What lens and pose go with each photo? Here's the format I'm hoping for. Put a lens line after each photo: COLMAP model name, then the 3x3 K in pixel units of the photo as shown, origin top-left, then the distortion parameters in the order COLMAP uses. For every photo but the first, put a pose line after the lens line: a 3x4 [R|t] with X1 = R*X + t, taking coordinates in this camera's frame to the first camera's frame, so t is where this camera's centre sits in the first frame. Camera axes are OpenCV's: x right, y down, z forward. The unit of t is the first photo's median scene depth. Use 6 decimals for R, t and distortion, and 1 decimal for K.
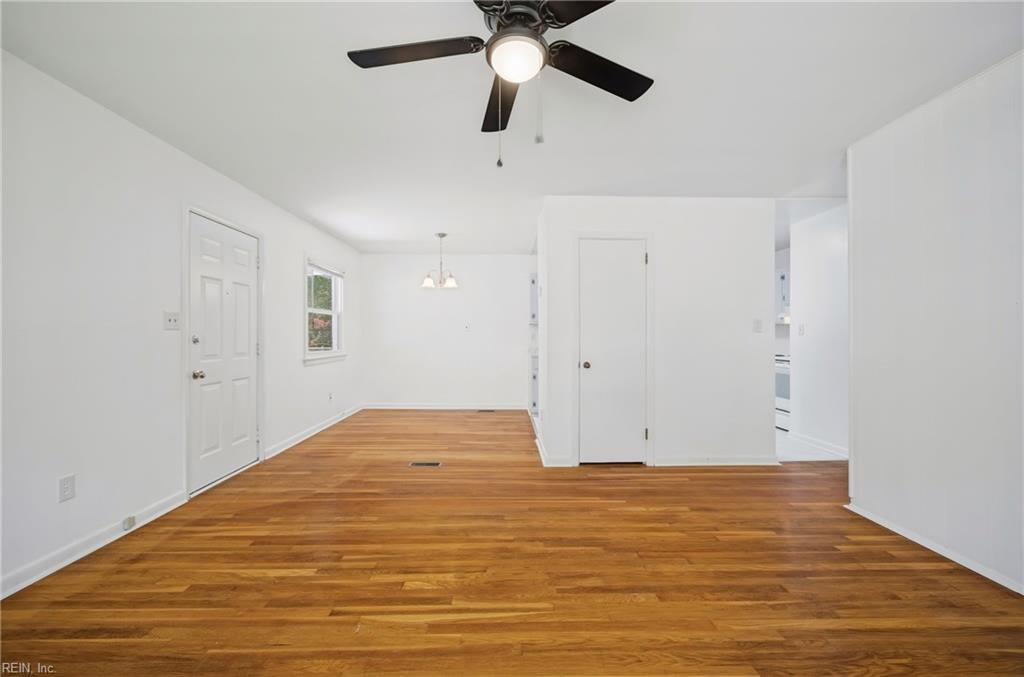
lens RADIAL K [[405.5, 0, 512.3], [0, 405.5, 336.0], [0, 0, 1]] dist [0.001388, -0.001306]
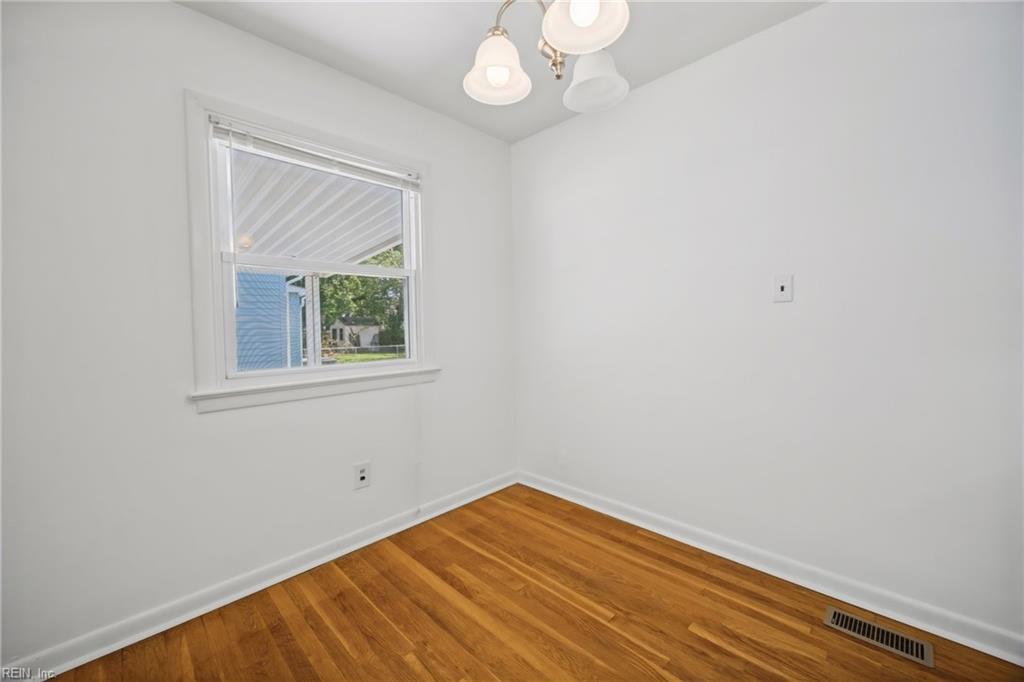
lens RADIAL K [[405.5, 0, 515.9], [0, 405.5, 337.4], [0, 0, 1]] dist [0.001388, -0.001306]
pose [[0.692221, -0.008537, -0.721635, -0.098242], [0.029480, 0.999430, 0.016456, 0.015858], [0.721083, -0.032665, 0.692078, 1.652009]]
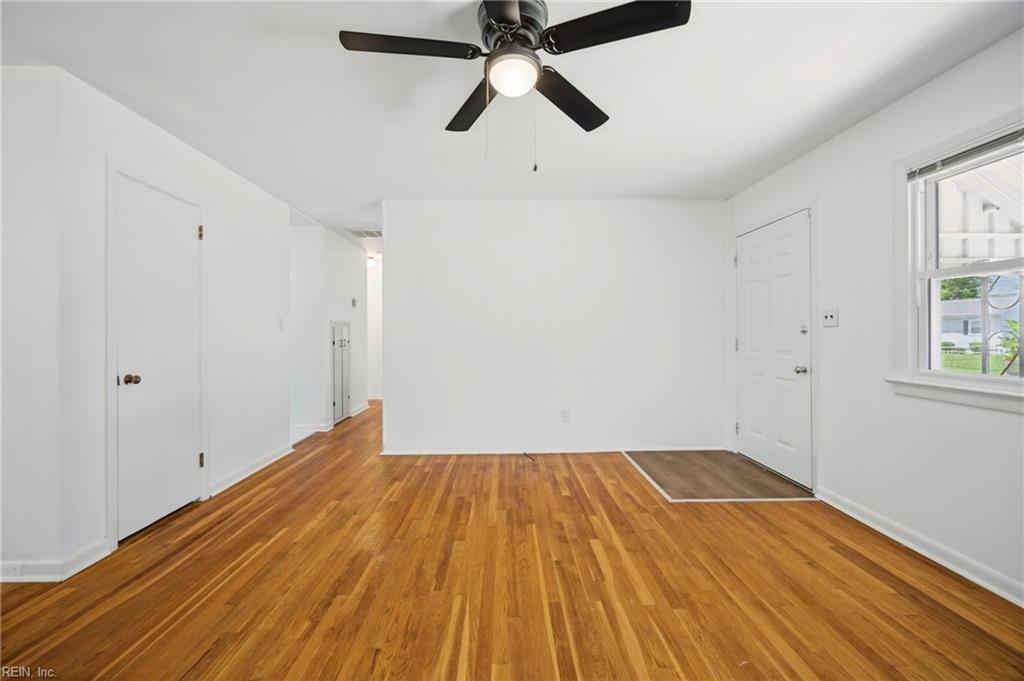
lens RADIAL K [[405.5, 0, 511.0], [0, 405.5, 340.5], [0, 0, 1]] dist [0.001388, -0.001306]
pose [[0.003710, -0.017627, 0.999838, -0.603258], [0.002359, 0.999842, 0.017619, 0.003390], [-0.999990, 0.002294, 0.003751, 0.572080]]
